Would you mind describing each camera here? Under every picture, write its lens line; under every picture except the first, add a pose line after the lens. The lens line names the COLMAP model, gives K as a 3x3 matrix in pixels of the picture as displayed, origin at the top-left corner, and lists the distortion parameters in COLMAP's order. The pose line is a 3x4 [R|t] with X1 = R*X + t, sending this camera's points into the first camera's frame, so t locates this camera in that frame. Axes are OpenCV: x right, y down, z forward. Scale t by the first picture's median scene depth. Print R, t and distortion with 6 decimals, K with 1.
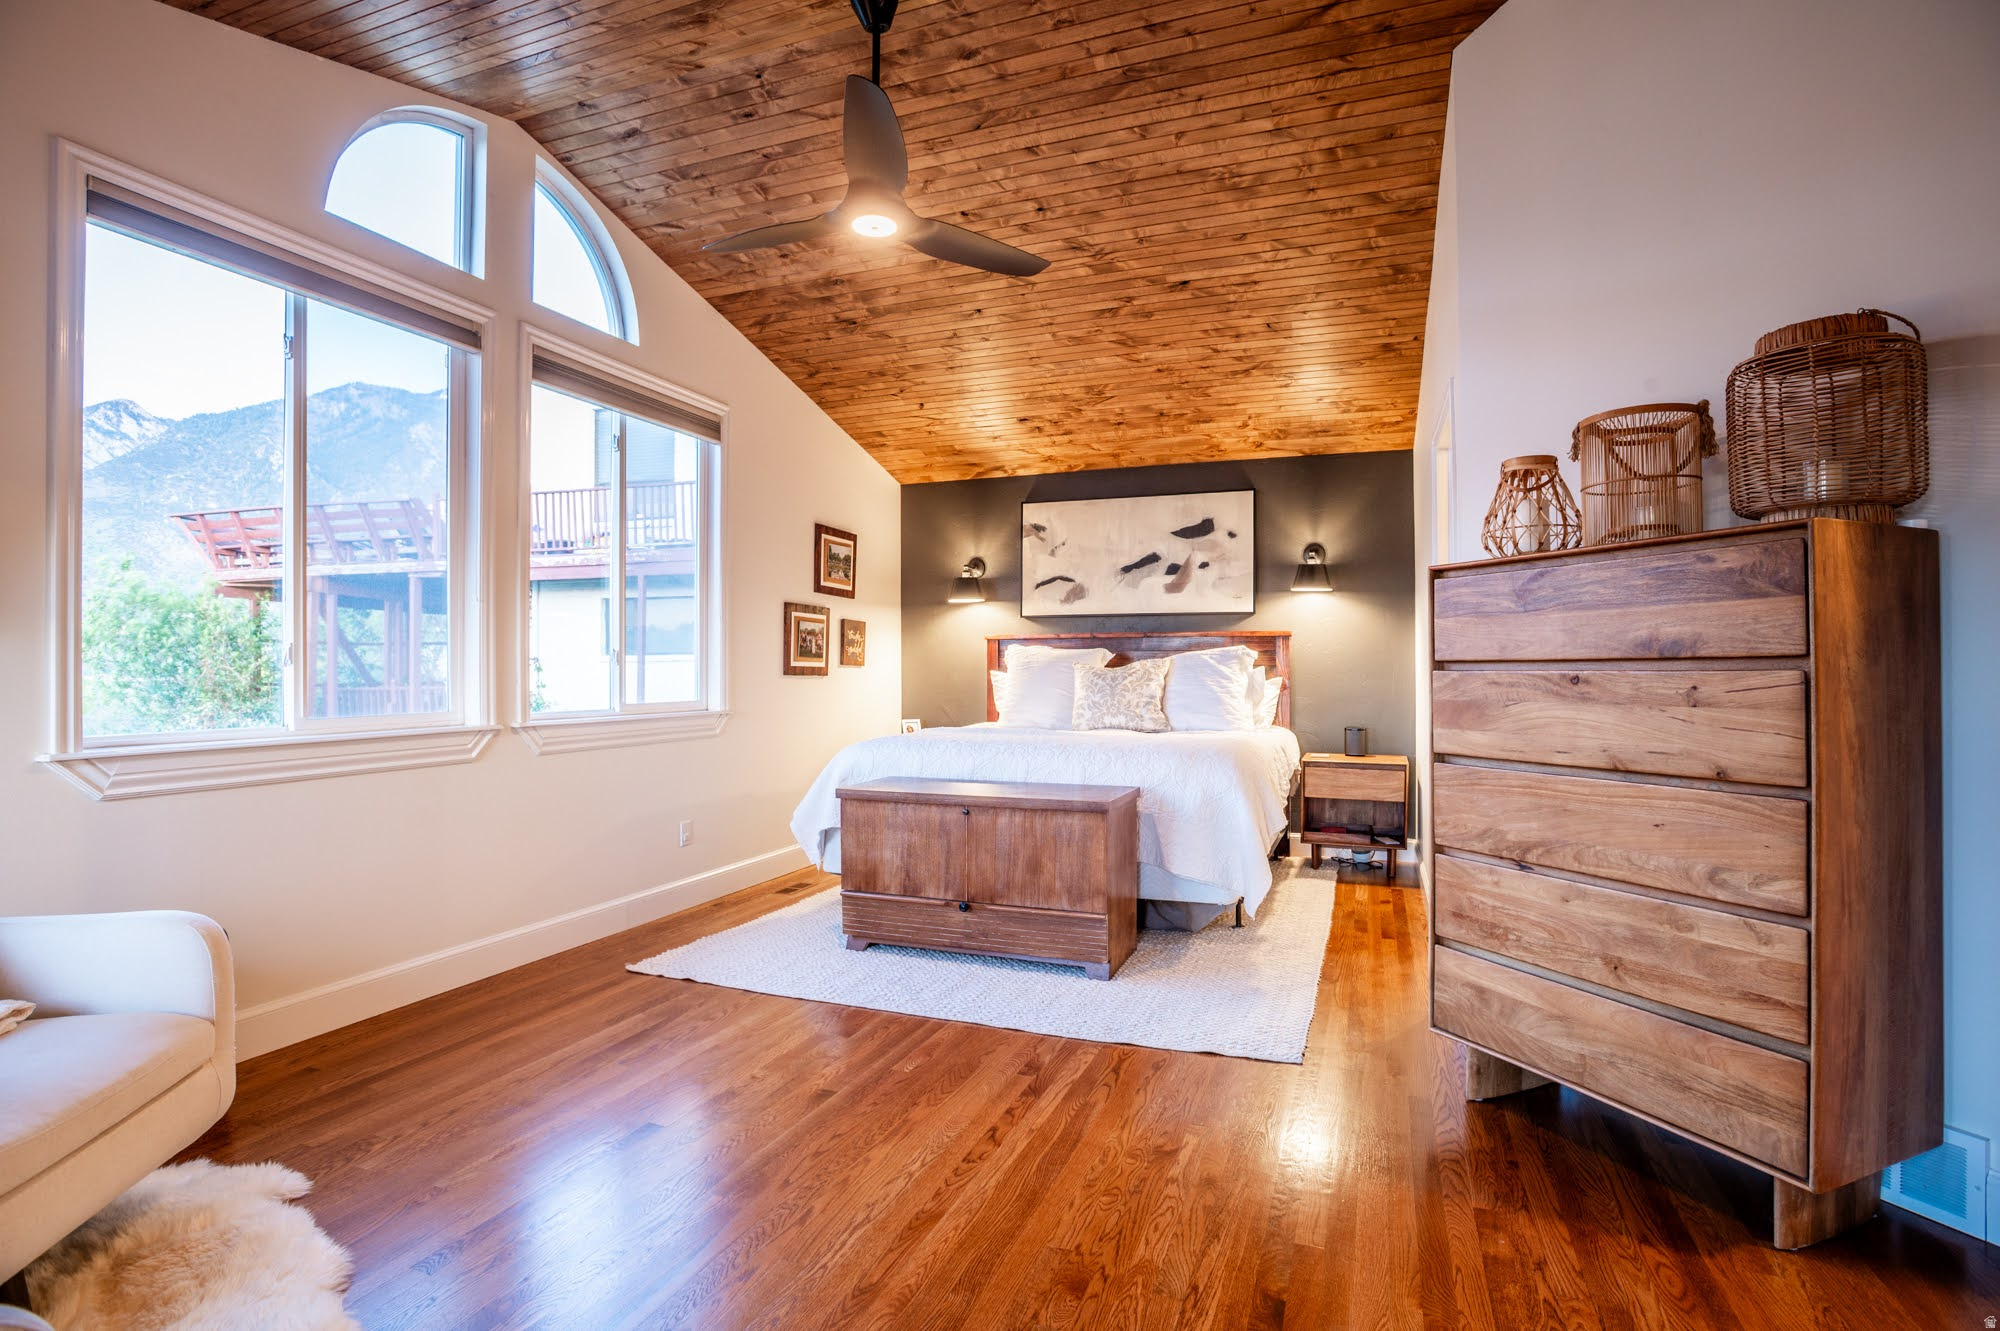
lens RADIAL K [[966.7, 0, 1000.0], [0, 966.7, 665.5], [0, 0, 1]] dist [-0.060781, 0.000234]
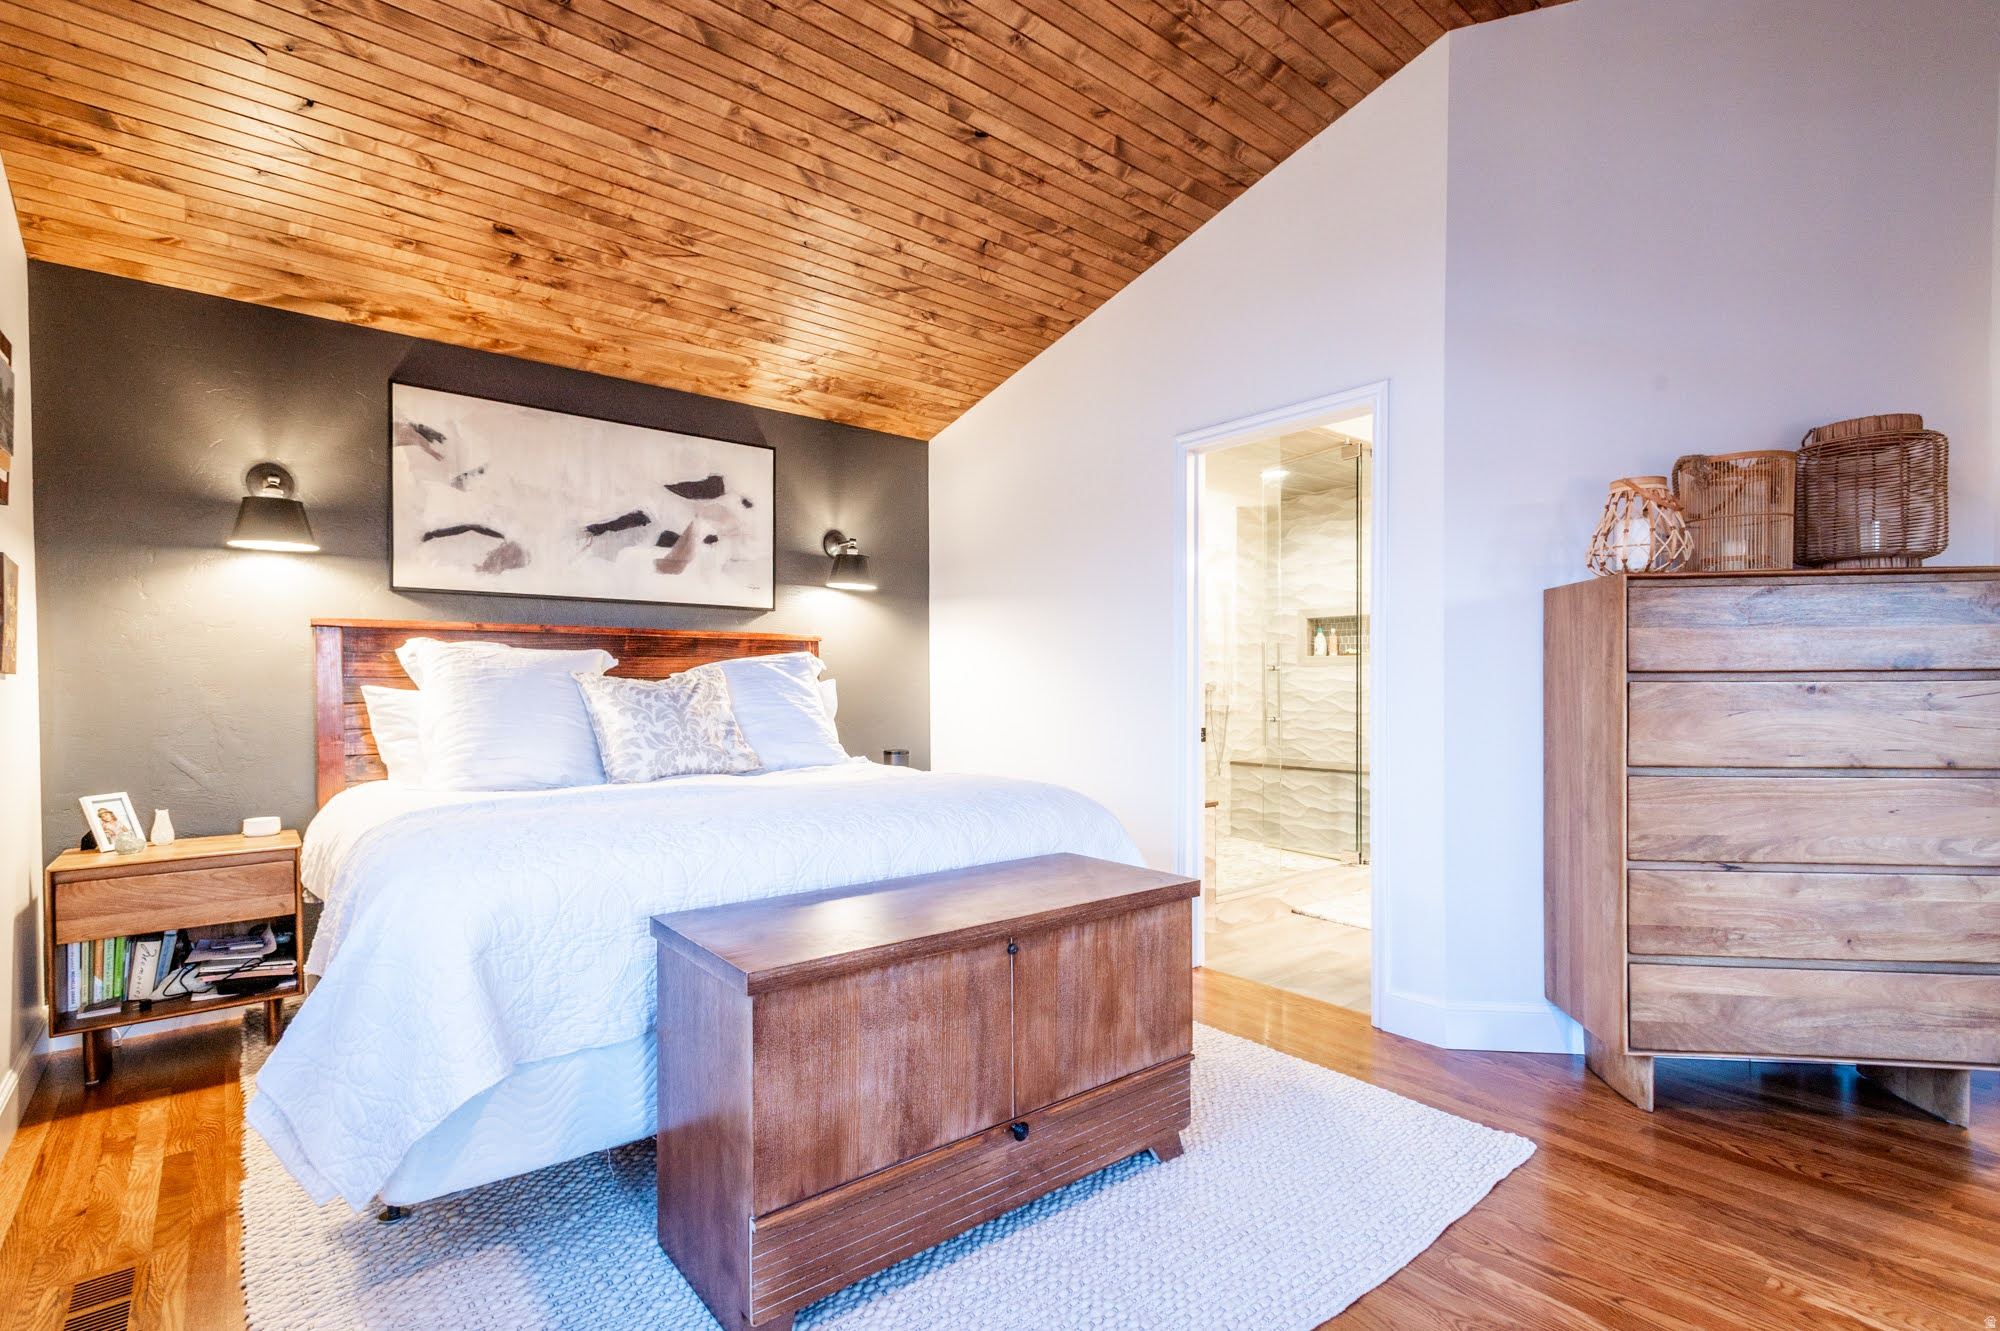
lens RADIAL K [[938.9, 0, 1000.4], [0, 938.9, 696.4], [0, 0, 1]] dist [0.036434, -0.024074]
pose [[0.496154, -0.012672, 0.868142, -0.475718], [-0.001611, 0.999878, 0.015516, 0.004324], [-0.868233, -0.009097, 0.496073, 0.731987]]
